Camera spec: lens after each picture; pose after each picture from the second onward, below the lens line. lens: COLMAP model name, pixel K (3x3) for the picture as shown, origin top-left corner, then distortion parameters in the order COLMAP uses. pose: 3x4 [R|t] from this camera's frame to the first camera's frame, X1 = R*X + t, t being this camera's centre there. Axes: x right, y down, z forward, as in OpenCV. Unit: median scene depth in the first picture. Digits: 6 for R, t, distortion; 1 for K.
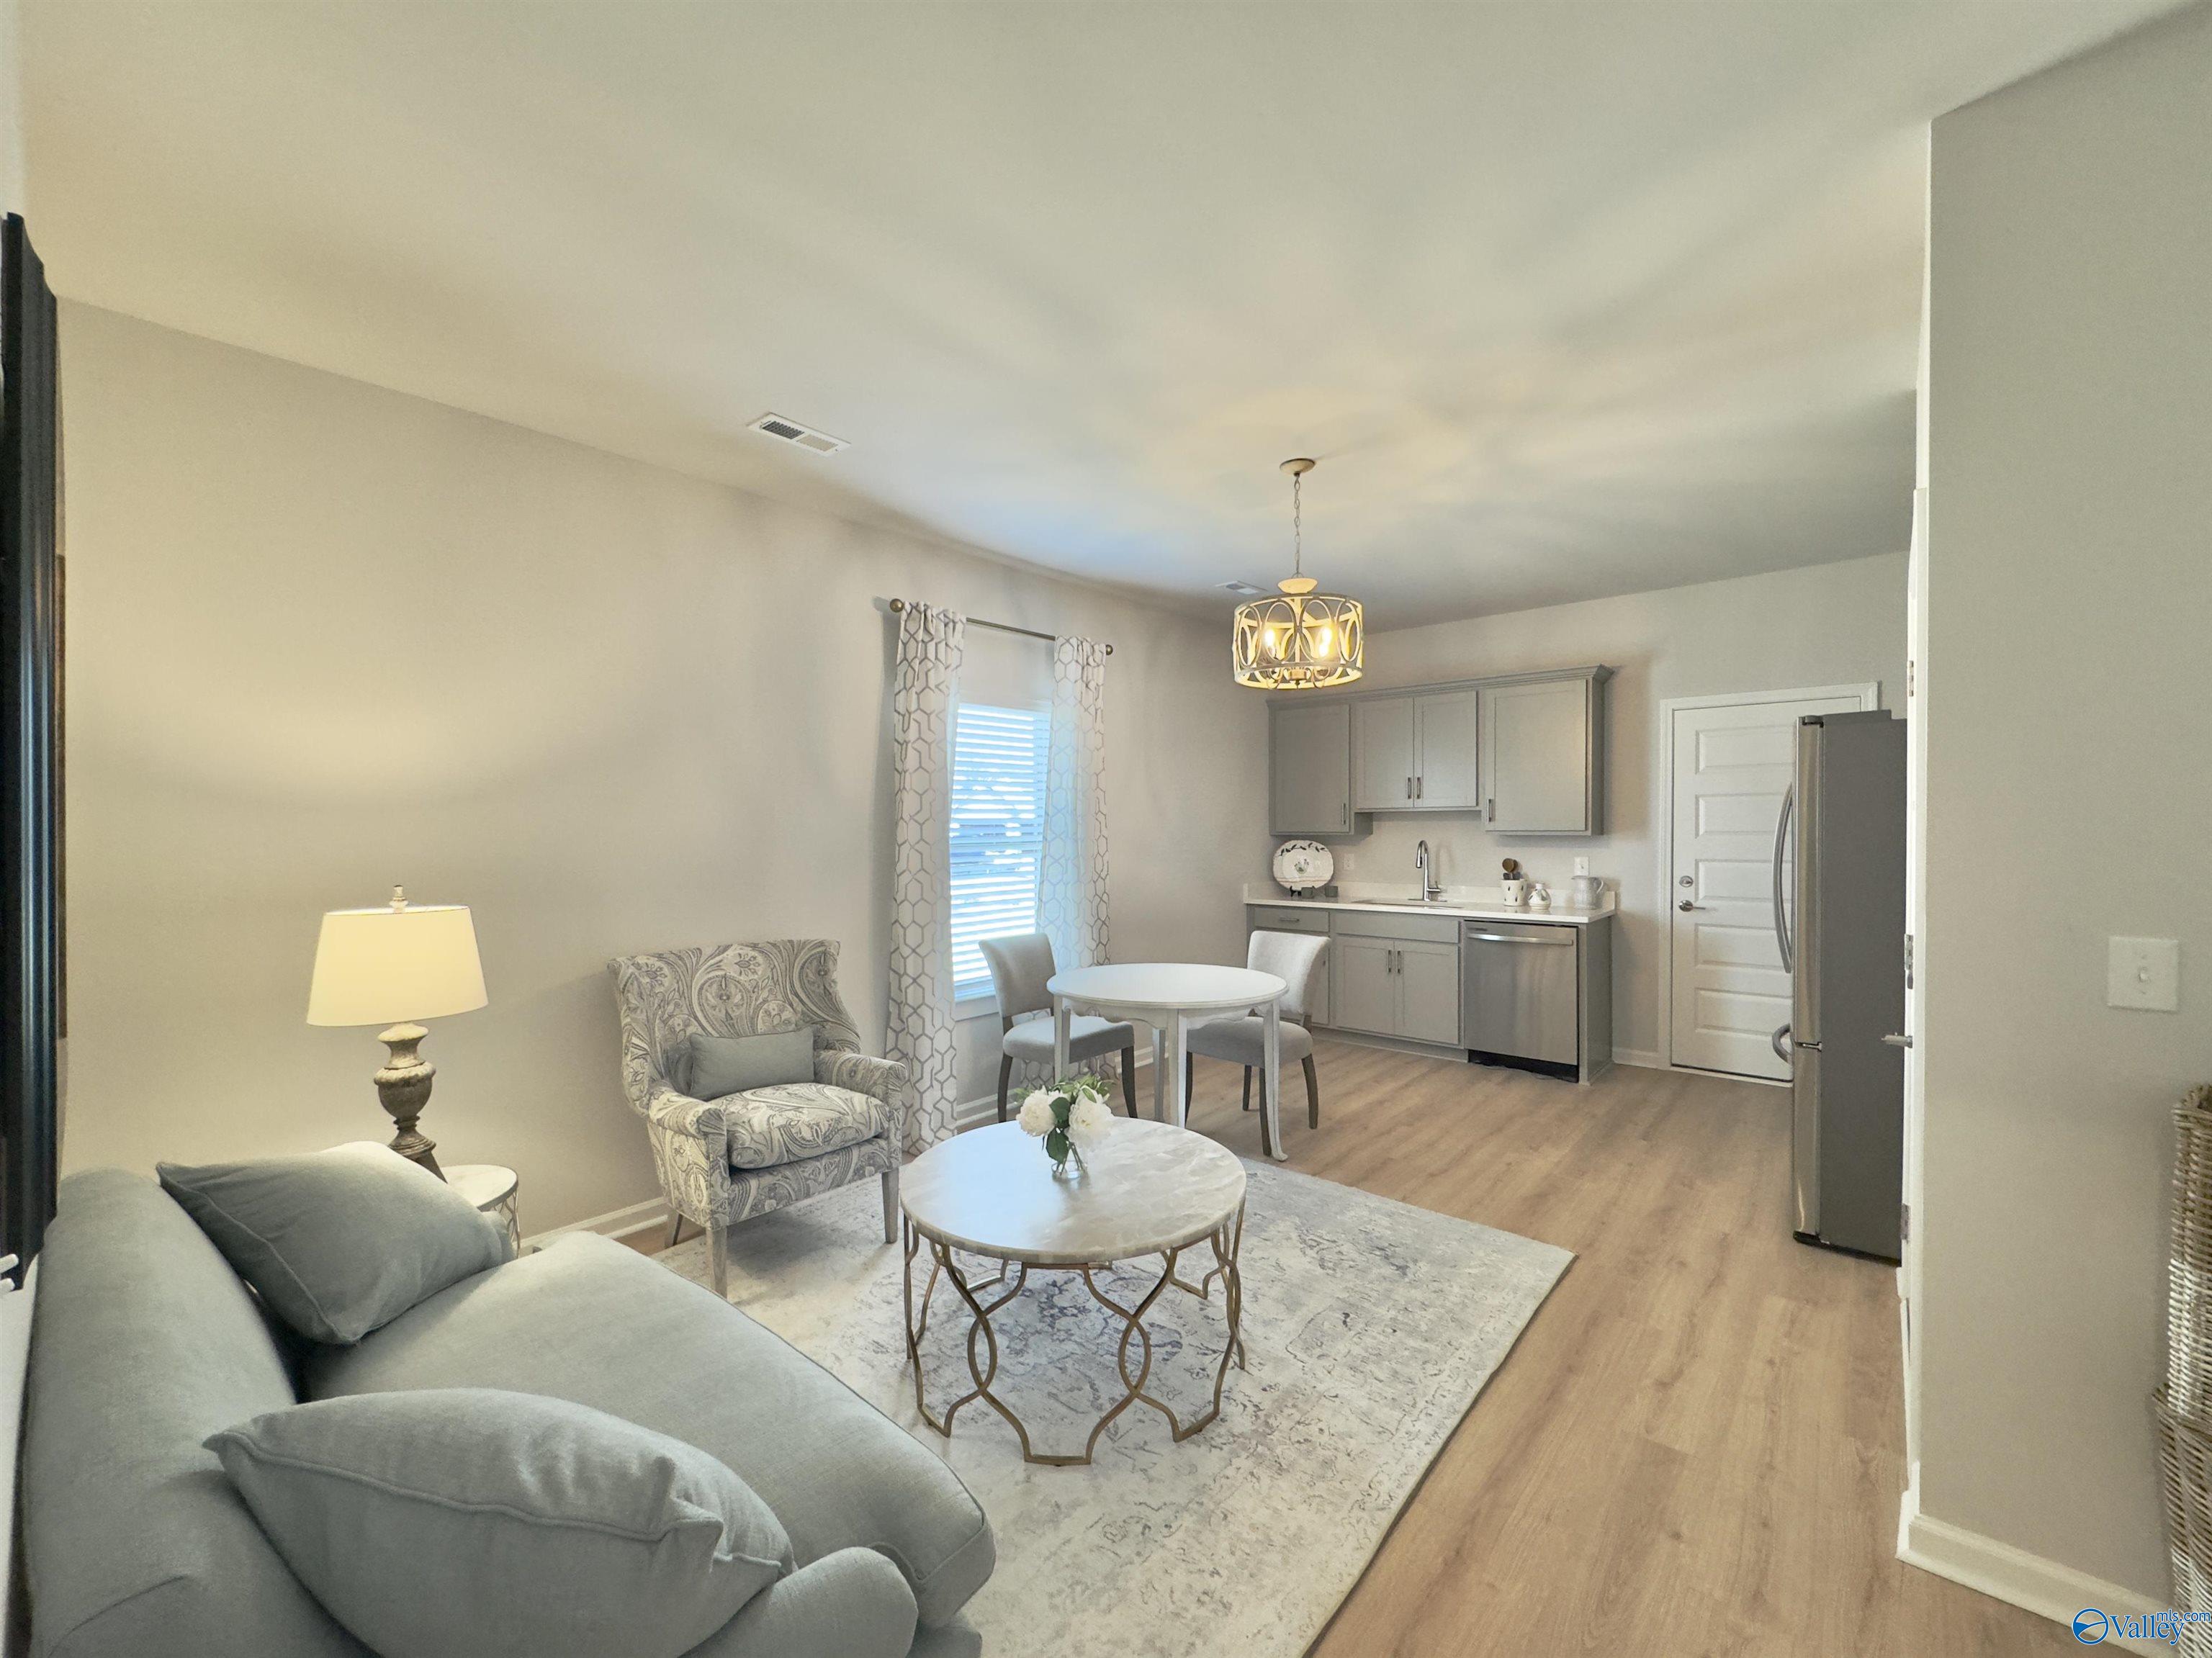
lens RADIAL K [[888.8, 0, 1112.0], [0, 888.8, 842.0], [0, 0, 1]] dist [-0.000409, 0.000132]
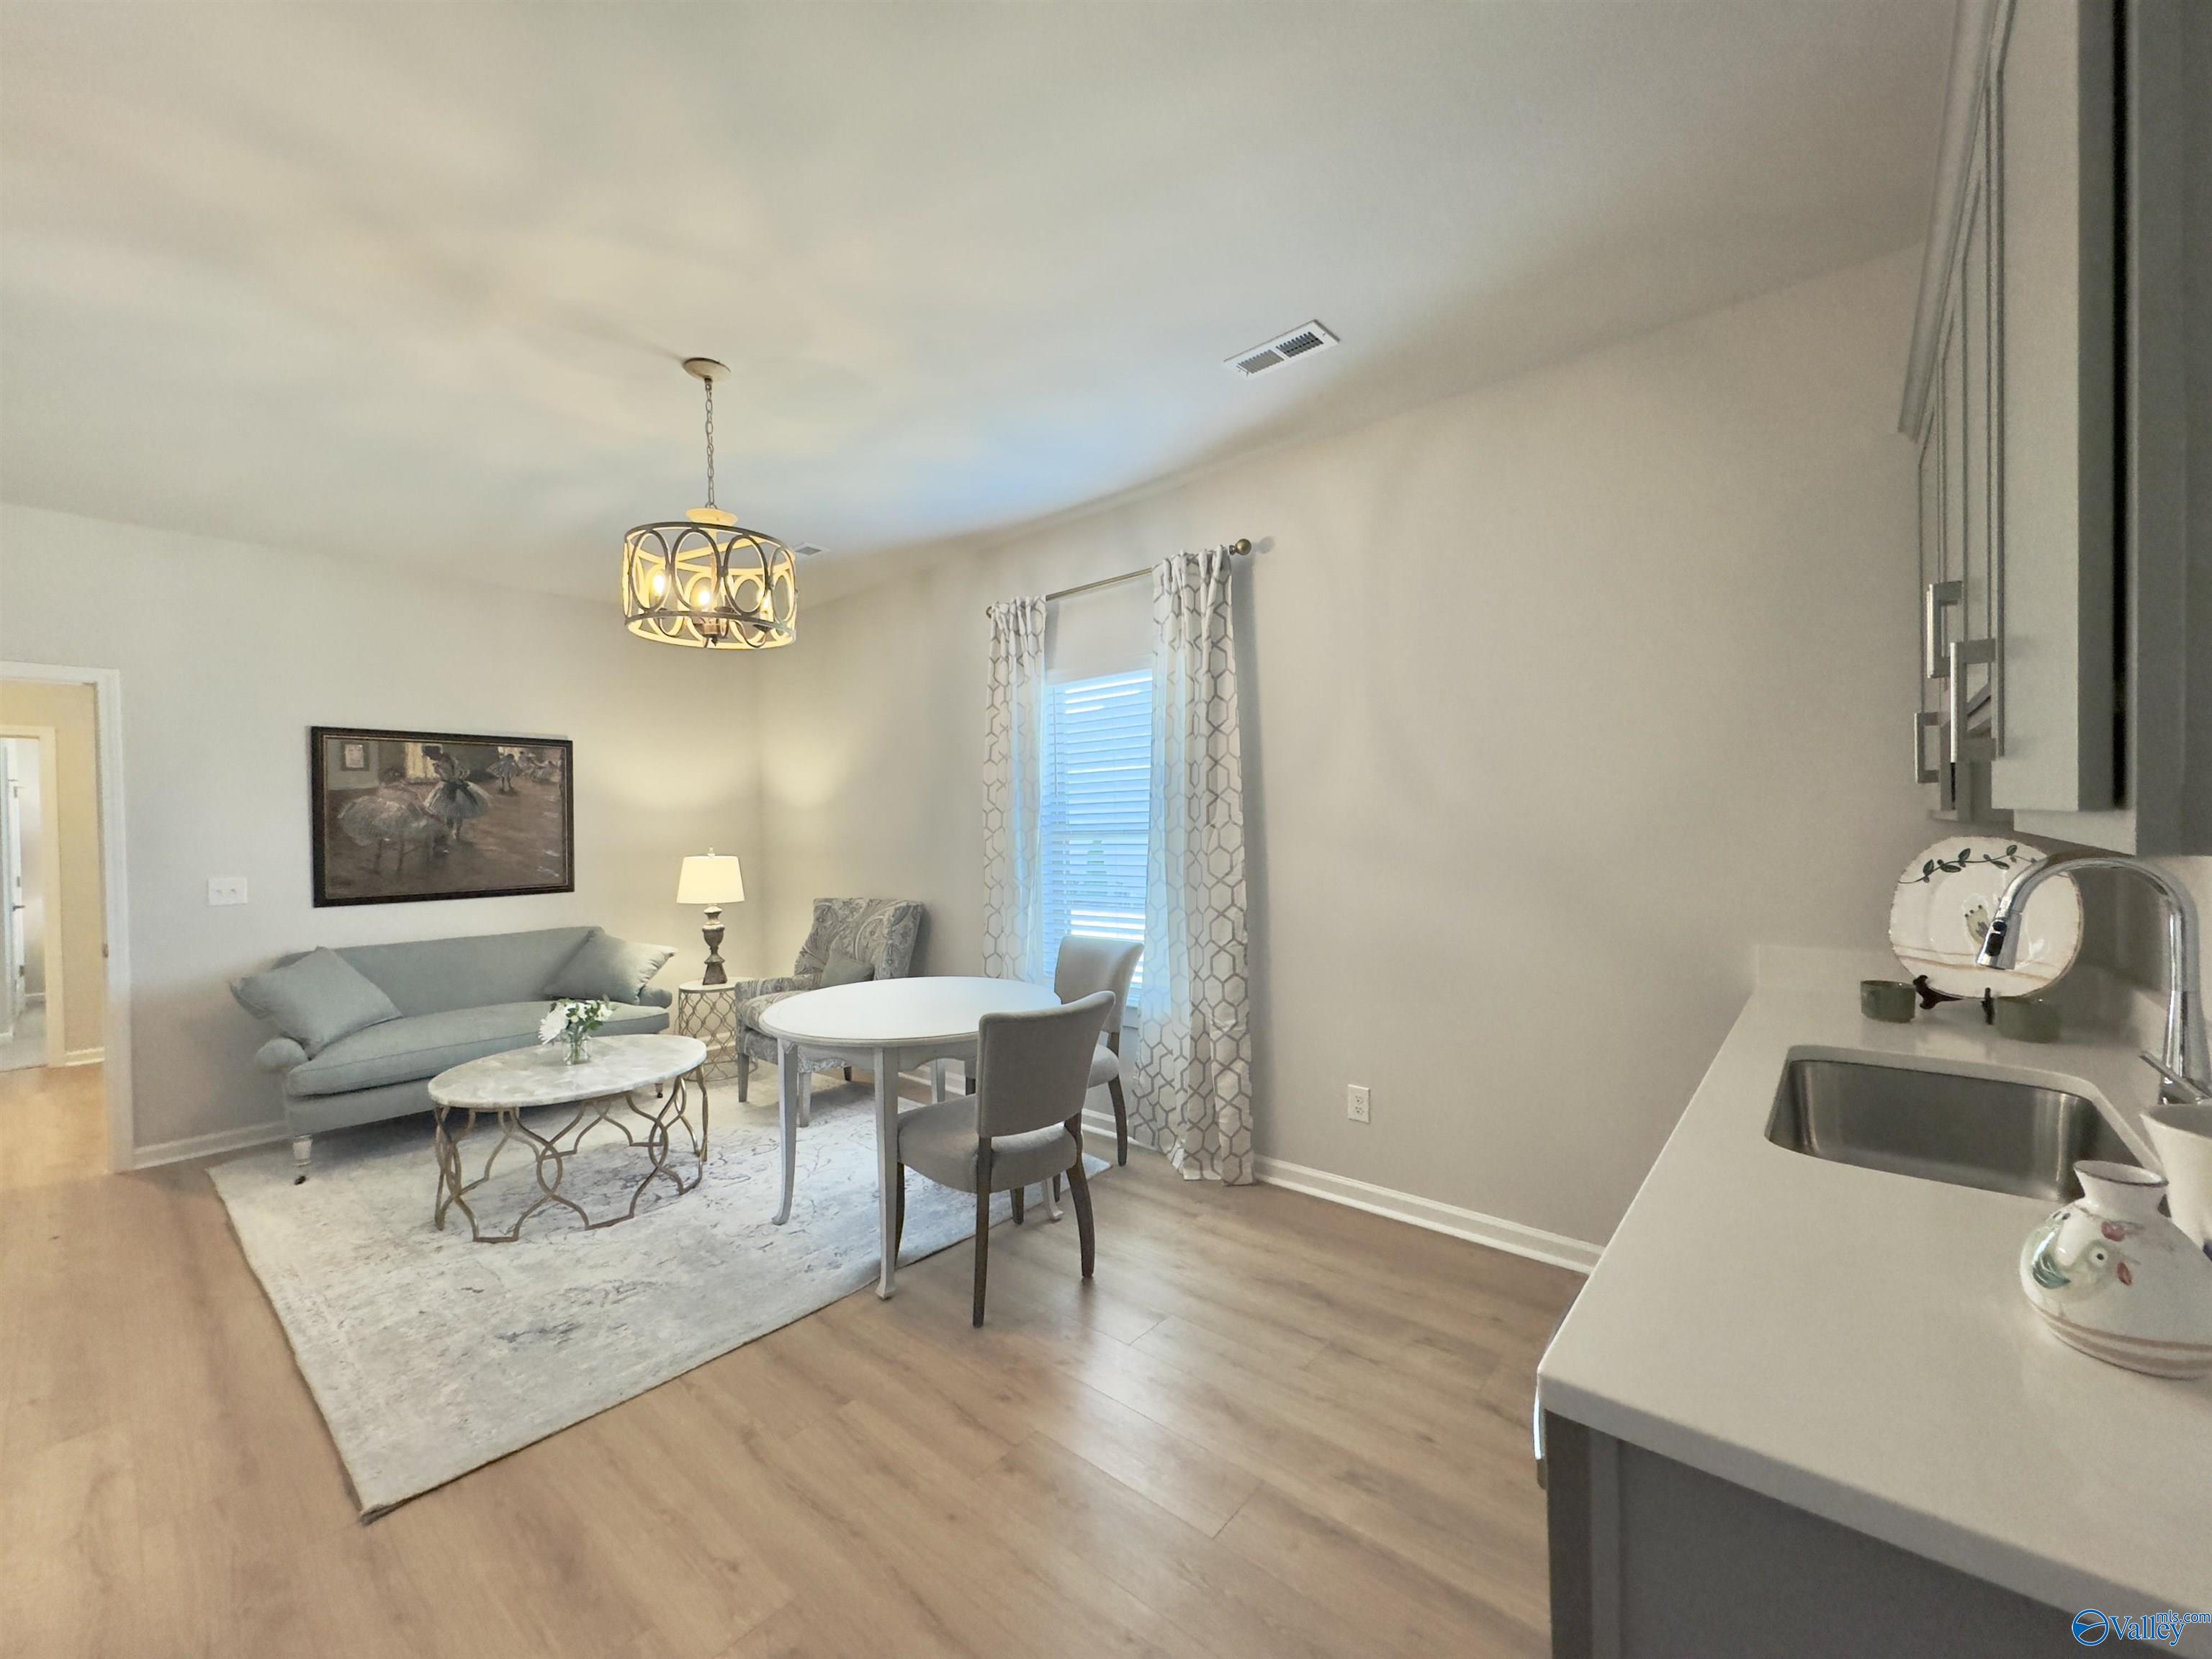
lens RADIAL K [[880.0, 0, 1106.0], [0, 880.0, 829.5], [0, 0, 1]] dist [-0.000611, 0.000487]
pose [[0.007231, 0.018544, -0.999802, 1.134182], [0.004342, 0.999818, 0.018576, -0.024705], [0.999964, -0.004475, 0.007149, 1.518388]]
